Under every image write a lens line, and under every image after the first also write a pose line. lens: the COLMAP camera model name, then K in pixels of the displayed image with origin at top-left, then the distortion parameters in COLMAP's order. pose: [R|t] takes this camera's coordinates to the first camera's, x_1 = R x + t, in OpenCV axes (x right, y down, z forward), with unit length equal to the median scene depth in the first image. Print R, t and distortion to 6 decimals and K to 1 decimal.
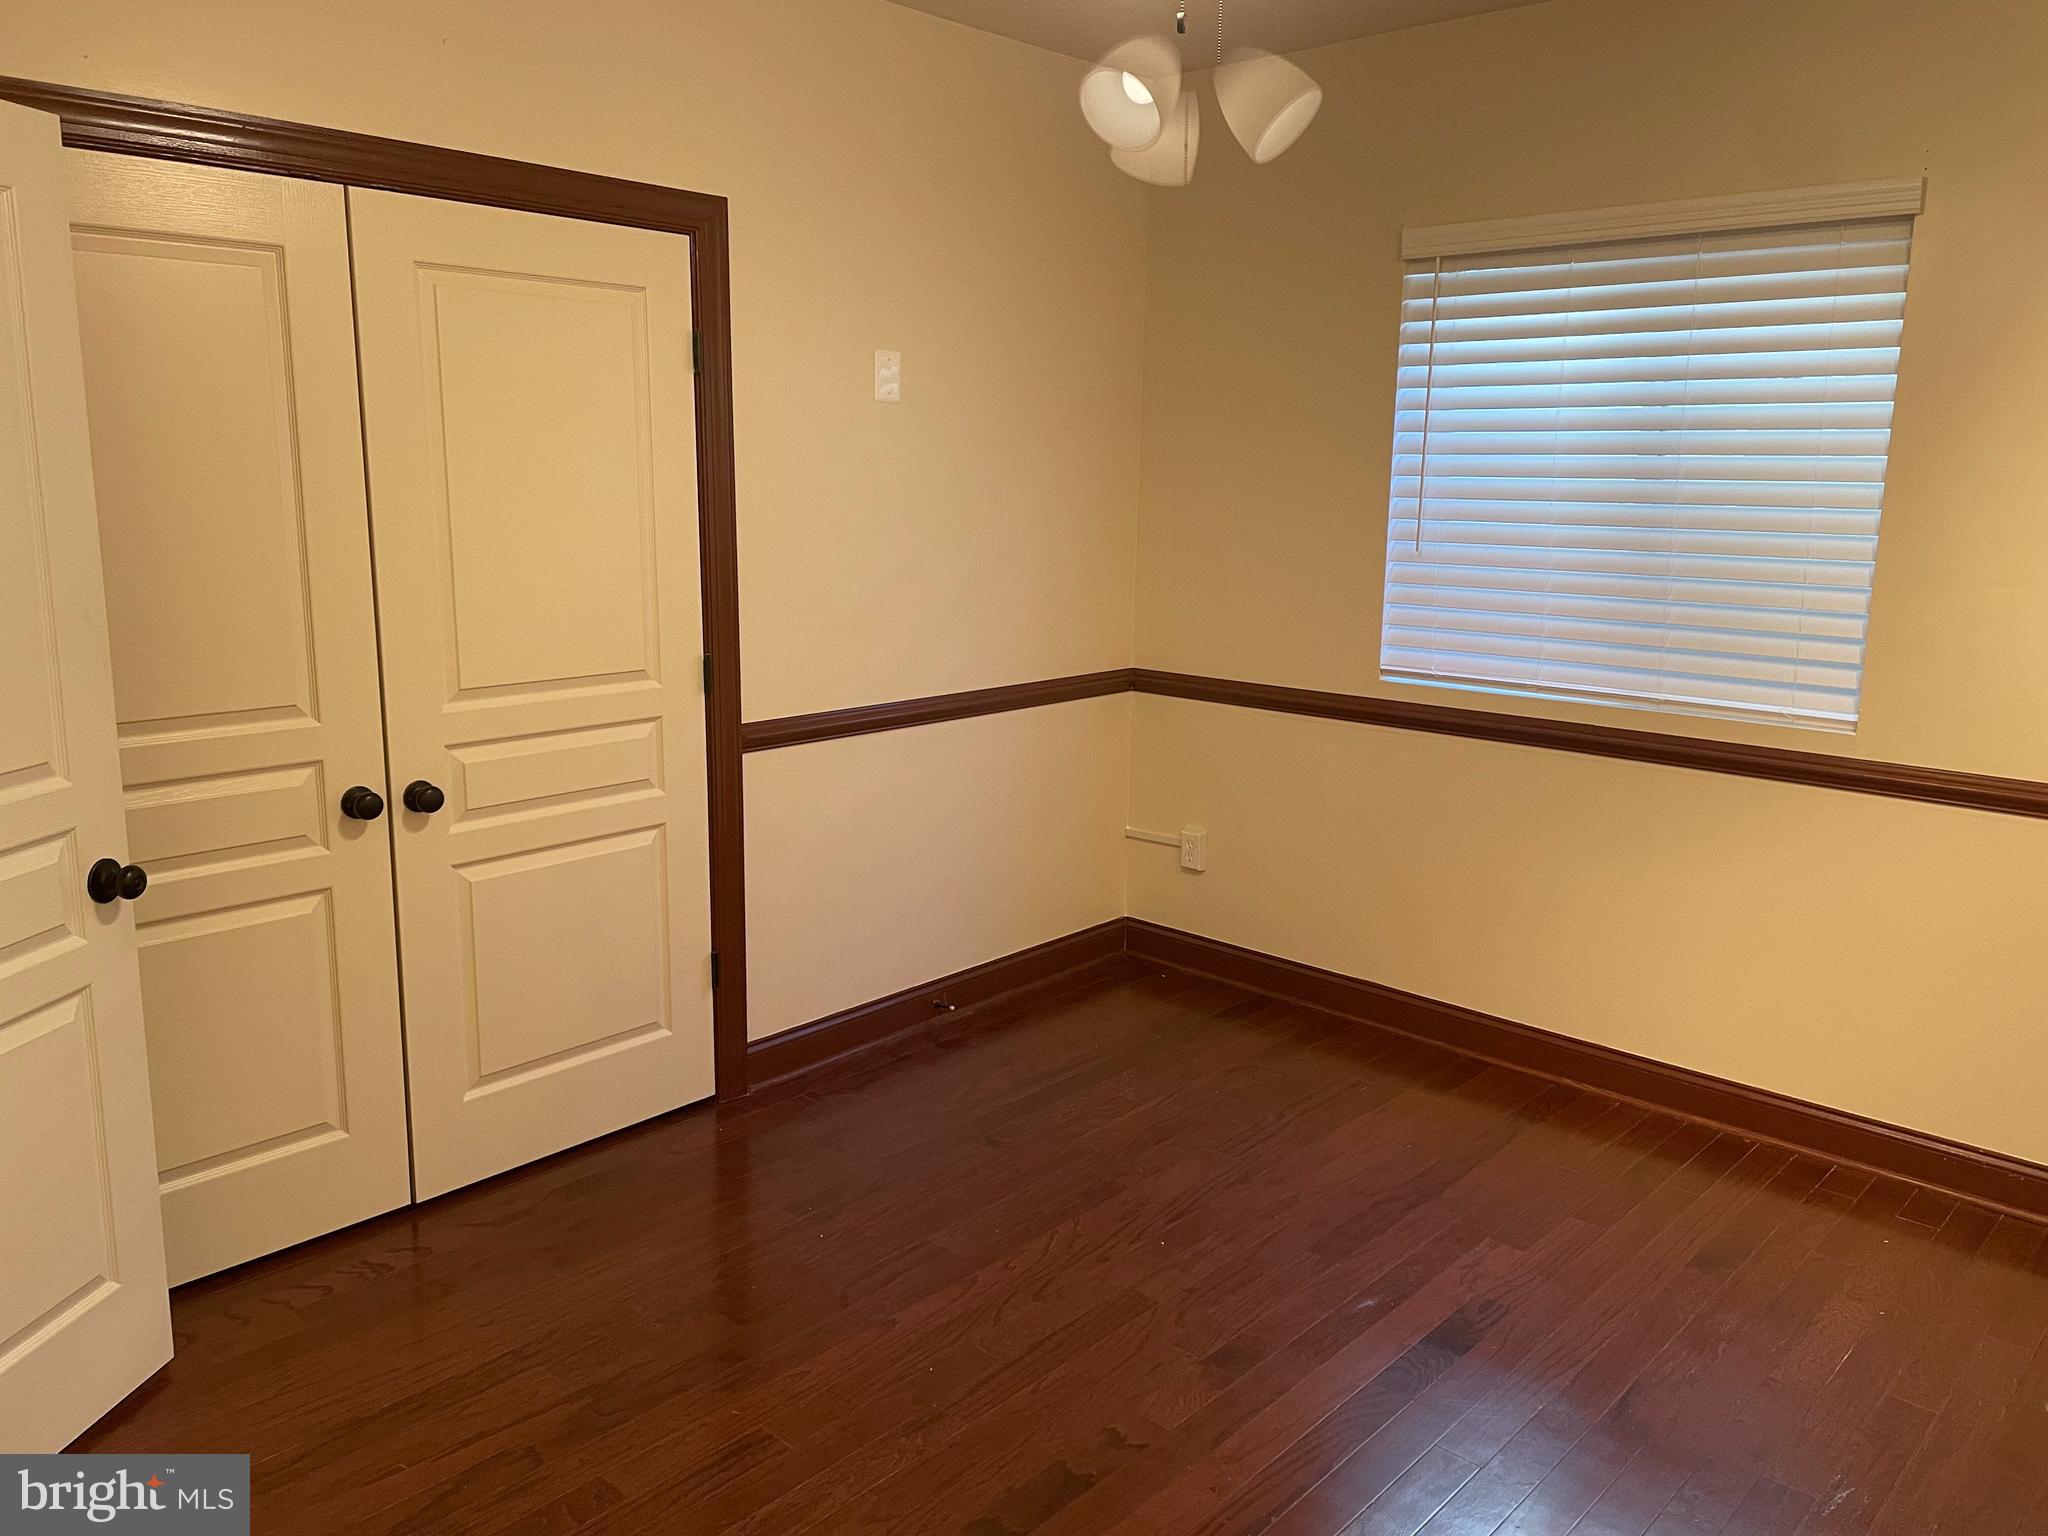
lens RADIAL K [[1563.6, 0, 1024.0], [0, 1563.6, 768.0], [0, 0, 1]] dist [0.029399, -0.004101]
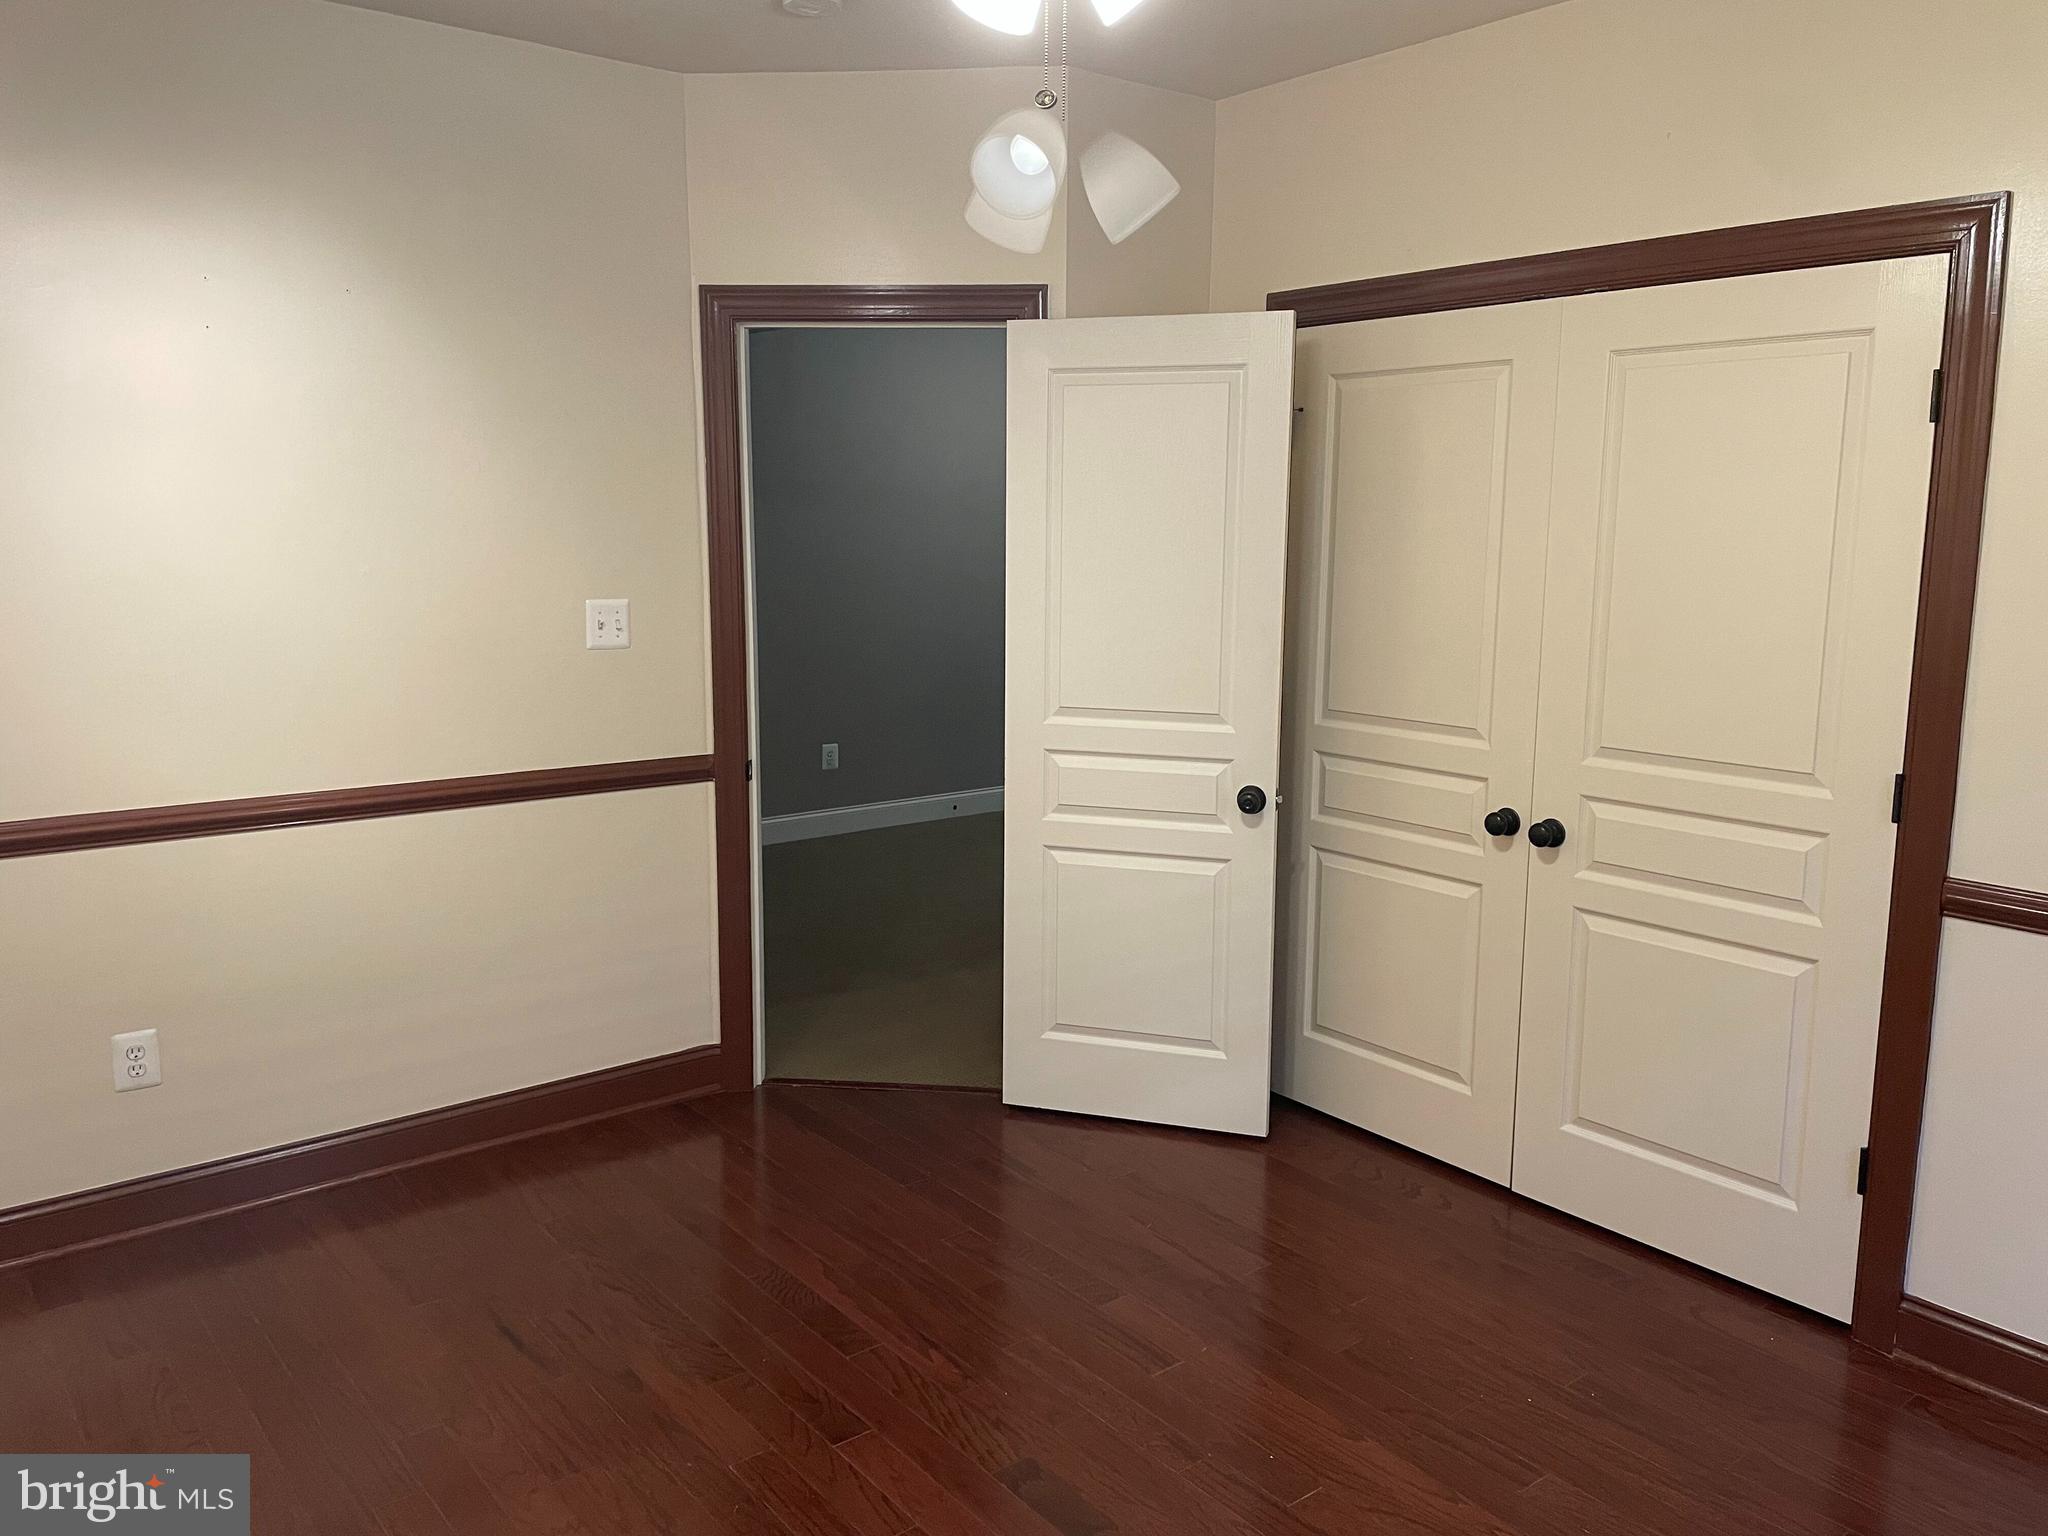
lens RADIAL K [[1563.6, 0, 1024.0], [0, 1563.6, 768.0], [0, 0, 1]] dist [0.029399, -0.004101]
pose [[-0.165610, 0.151535, -0.974480, 0.717333], [-0.201329, 0.962120, 0.183828, -0.148281], [0.965422, 0.226635, -0.128829, 0.744154]]
